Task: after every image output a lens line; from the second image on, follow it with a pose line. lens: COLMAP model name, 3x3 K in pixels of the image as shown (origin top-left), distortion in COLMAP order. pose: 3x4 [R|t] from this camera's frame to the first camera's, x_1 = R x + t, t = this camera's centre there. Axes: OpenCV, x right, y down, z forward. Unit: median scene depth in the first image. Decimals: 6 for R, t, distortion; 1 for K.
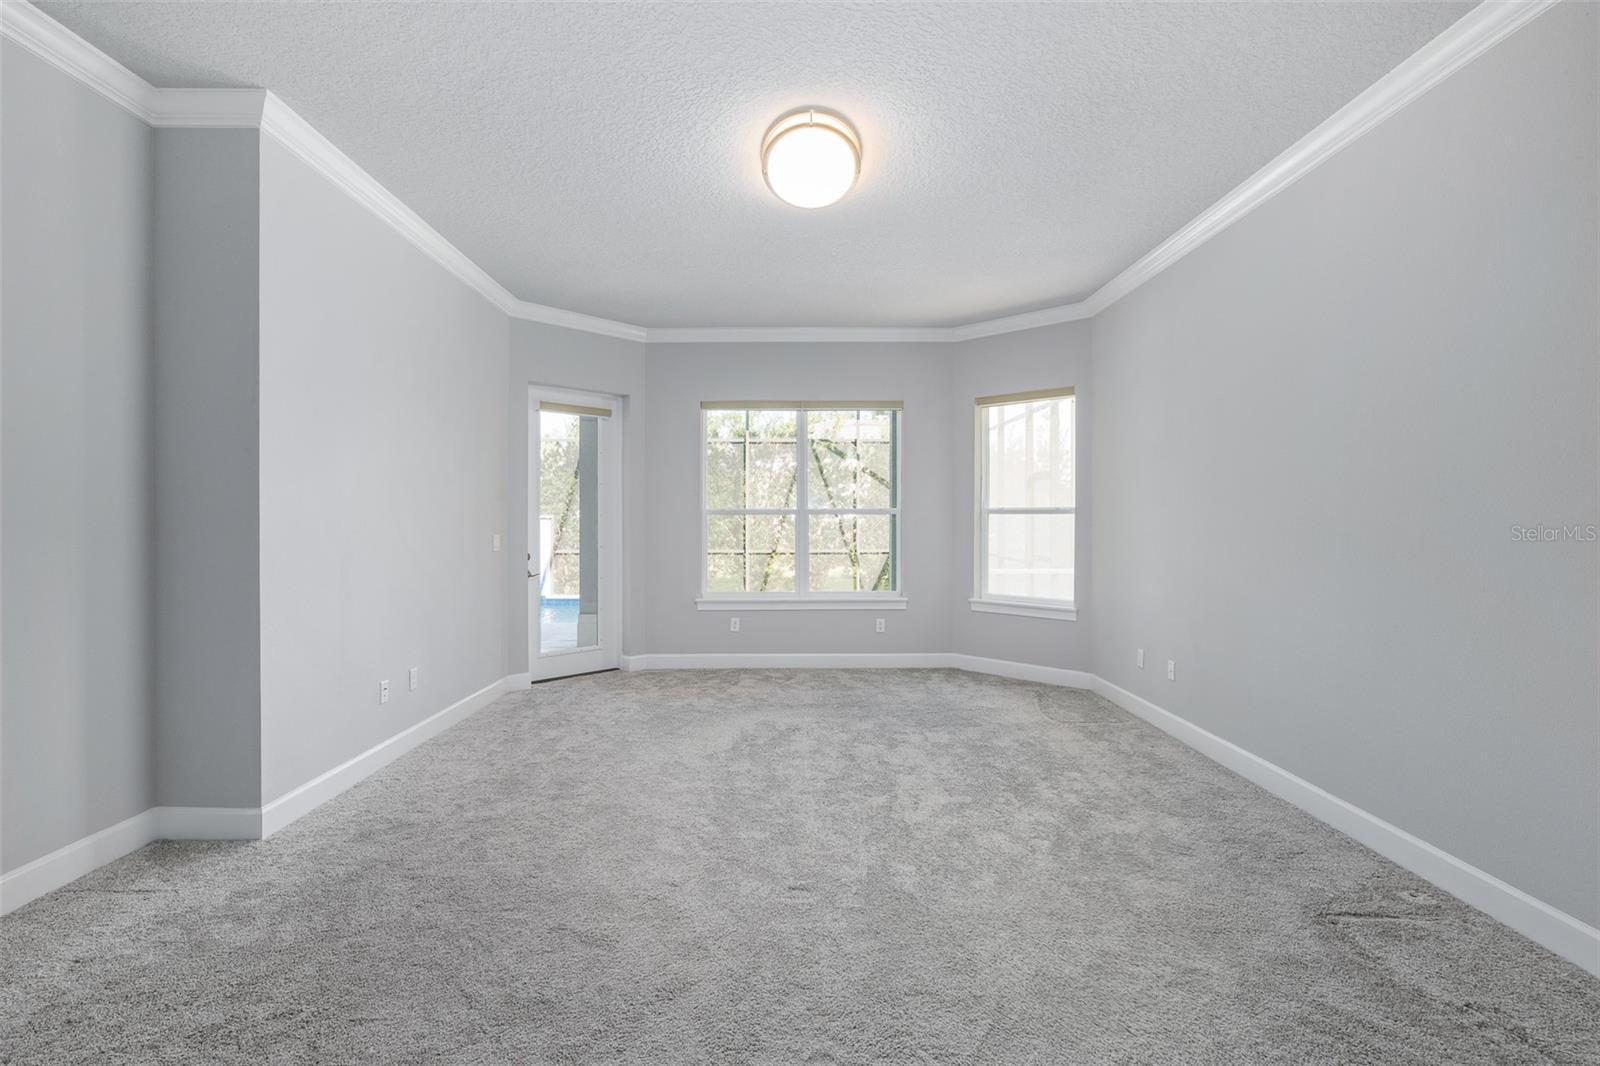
lens RADIAL K [[721.5, 0, 810.6], [0, 721.5, 527.2], [0, 0, 1]] dist [-0.002369, 0.001527]
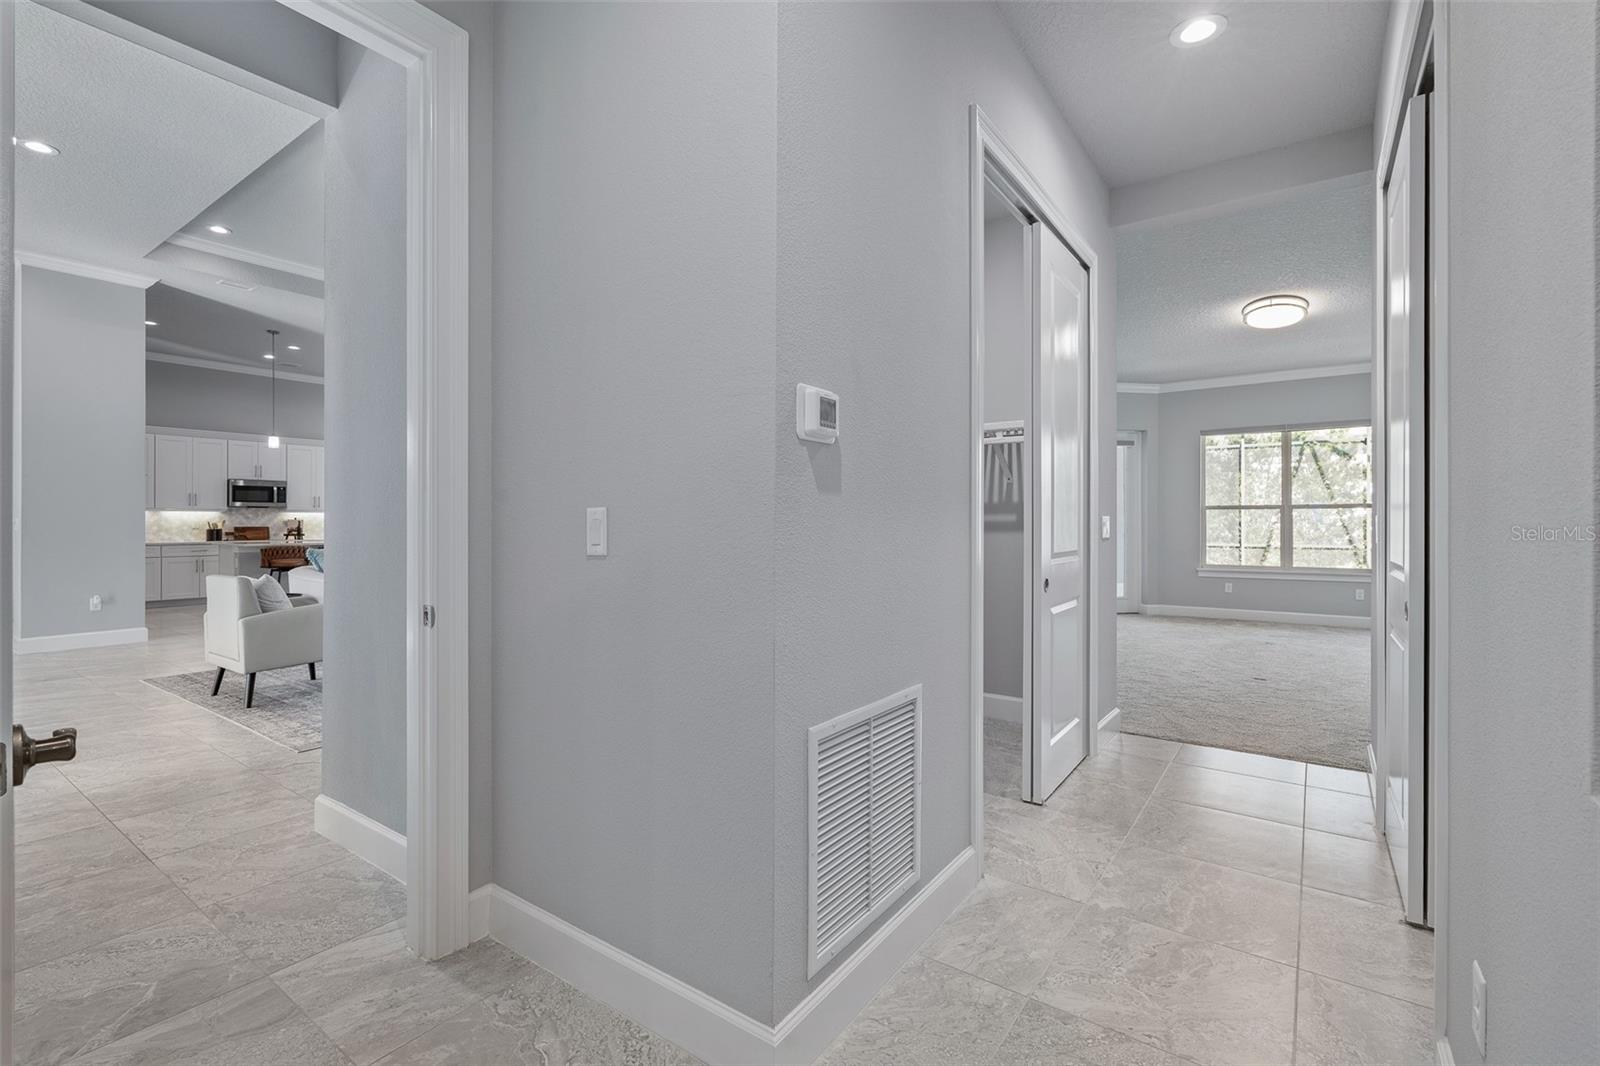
lens RADIAL K [[721.5, 0, 798.8], [0, 721.5, 520.6], [0, 0, 1]] dist [-0.002369, 0.001527]
pose [[0.798423, -0.002793, -0.602091, 0.073392], [-0.006178, 0.999899, -0.012832, 0.028769], [0.602065, 0.013965, 0.798325, -0.633796]]
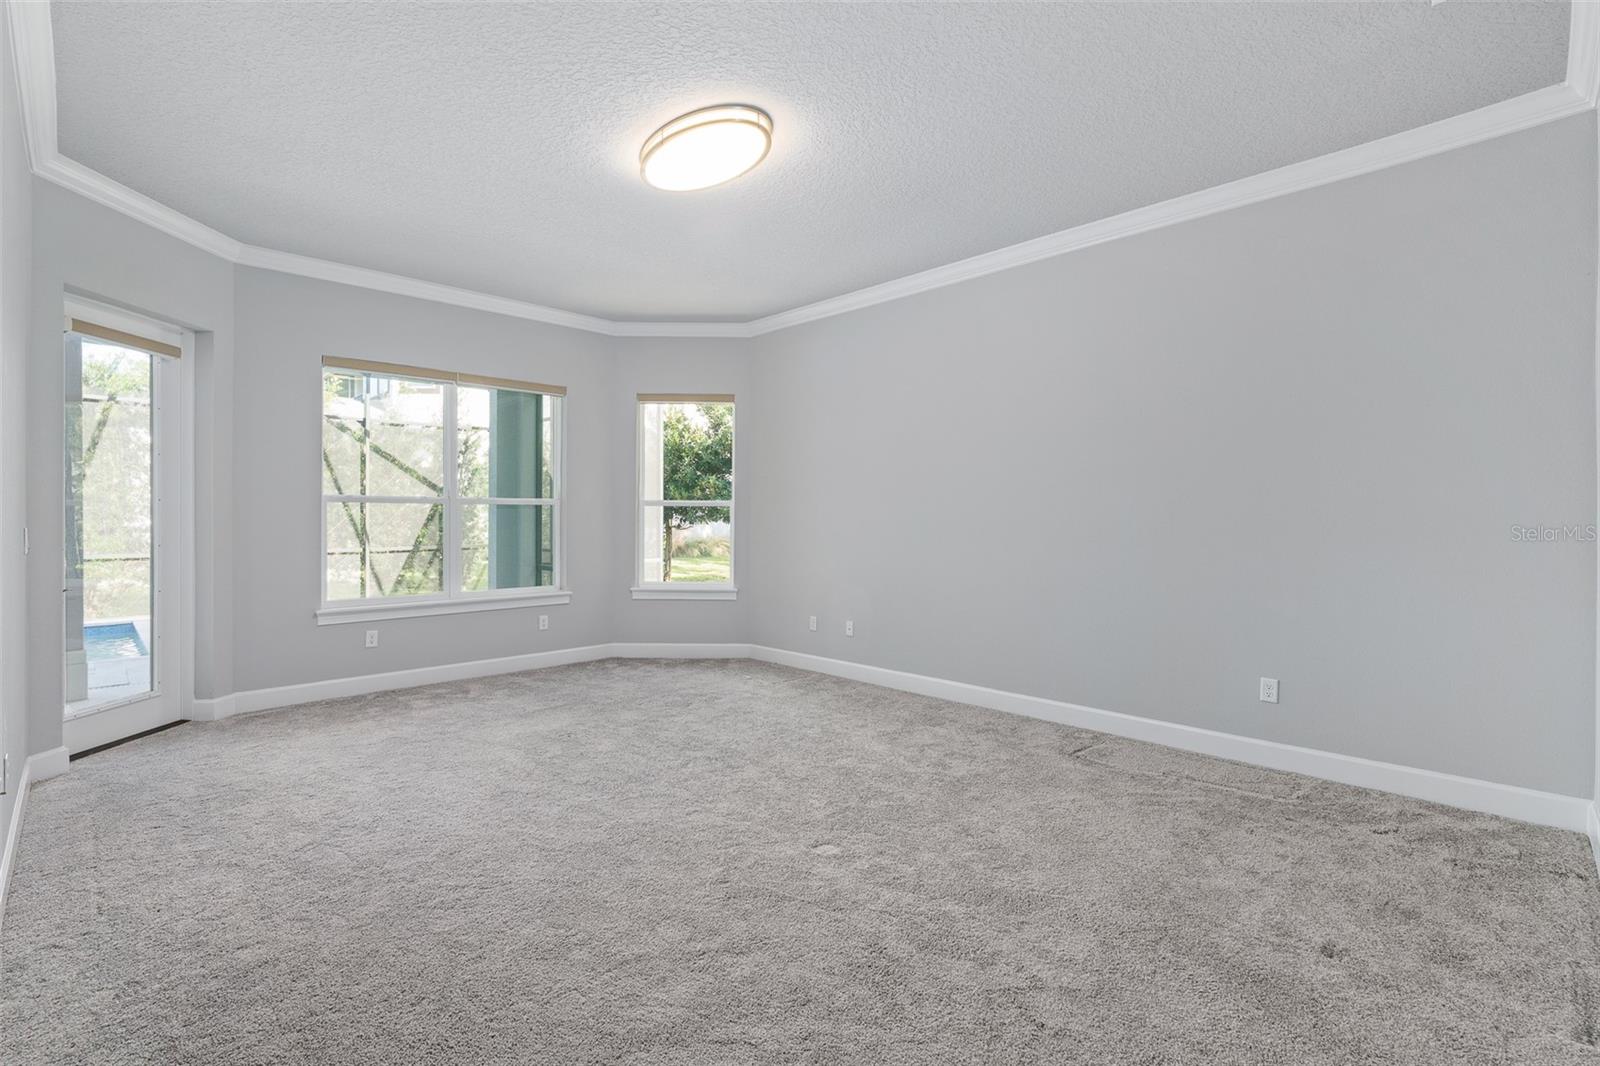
lens RADIAL K [[721.5, 0, 786.3], [0, 721.5, 521.1], [0, 0, 1]] dist [-0.002369, 0.001527]
pose [[0.733464, 0.000533, 0.679728, -0.321917], [0.003645, 0.999982, -0.004718, 0.009726], [-0.679718, 0.005938, 0.733449, 0.097145]]
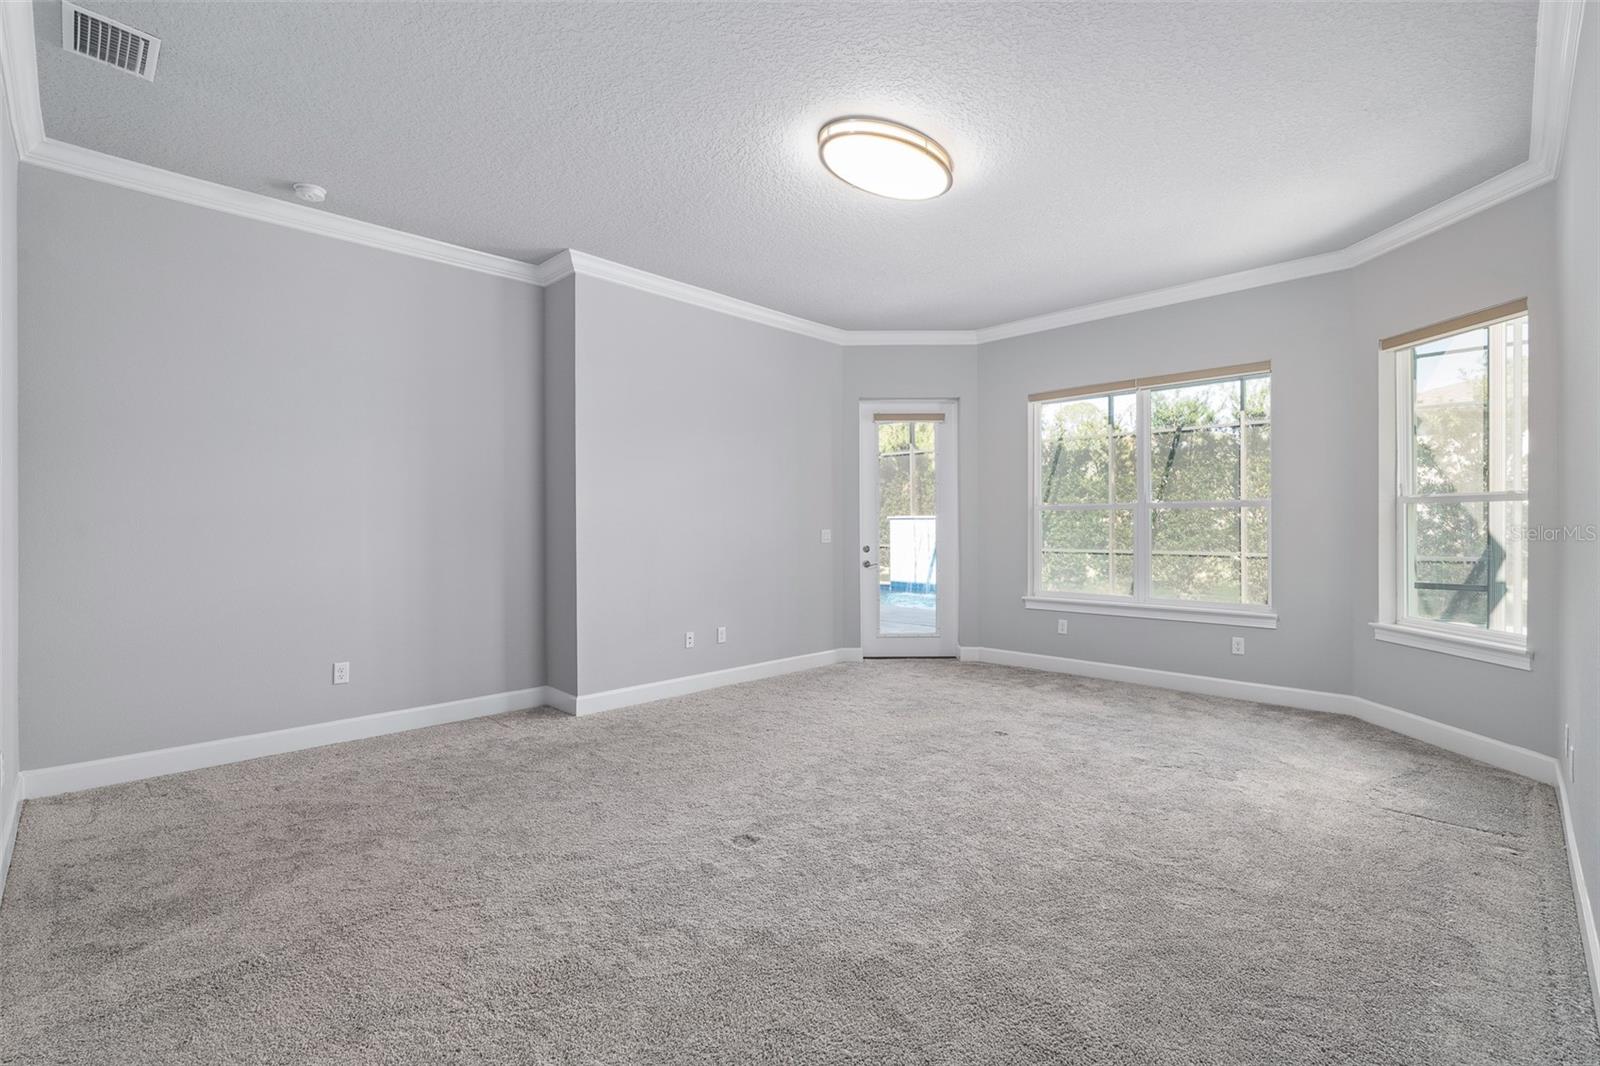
lens RADIAL K [[721.5, 0, 812.3], [0, 721.5, 521.9], [0, 0, 1]] dist [-0.002369, 0.001527]
pose [[0.711047, -0.003720, -0.703134, 0.334301], [-0.001842, 0.999973, -0.007153, 0.005912], [0.703142, 0.006381, 0.711021, 0.103937]]
